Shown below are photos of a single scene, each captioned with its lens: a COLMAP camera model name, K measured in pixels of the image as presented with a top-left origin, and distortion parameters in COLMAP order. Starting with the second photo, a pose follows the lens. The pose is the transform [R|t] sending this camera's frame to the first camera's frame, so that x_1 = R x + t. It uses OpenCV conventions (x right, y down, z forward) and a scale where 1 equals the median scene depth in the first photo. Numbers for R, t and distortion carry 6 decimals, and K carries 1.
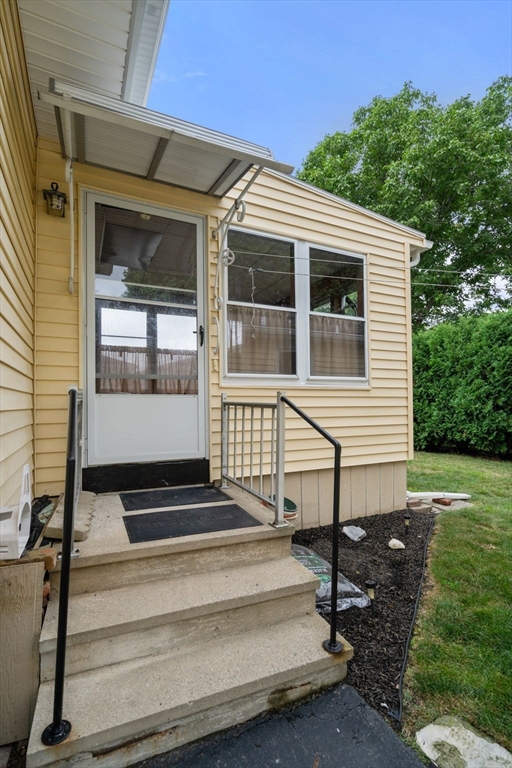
lens RADIAL K [[357.6, 0, 246.0], [0, 357.6, 401.5], [0, 0, 1]] dist [-0.007004, 0.000914]
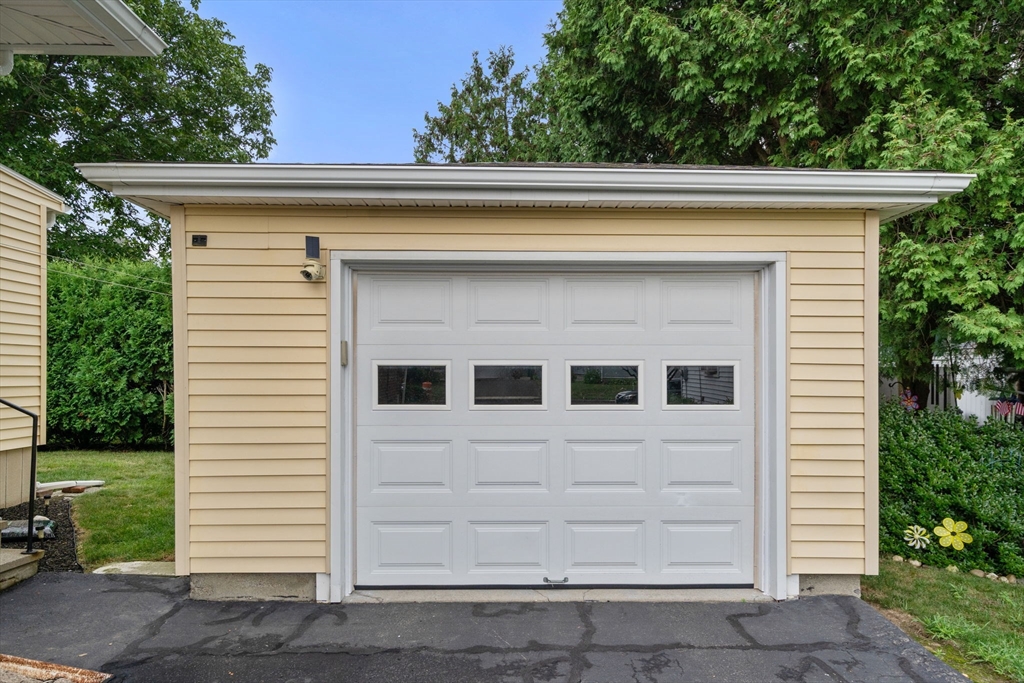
lens RADIAL K [[623.2, 0, 514.8], [0, 623.2, 373.9], [0, 0, 1]] dist [0.004563, 0.000487]
pose [[0.391318, 0.014047, 0.920148, -0.245876], [-0.018869, 0.999796, -0.007238, -0.013213], [-0.920062, -0.014530, 0.391503, -0.334931]]
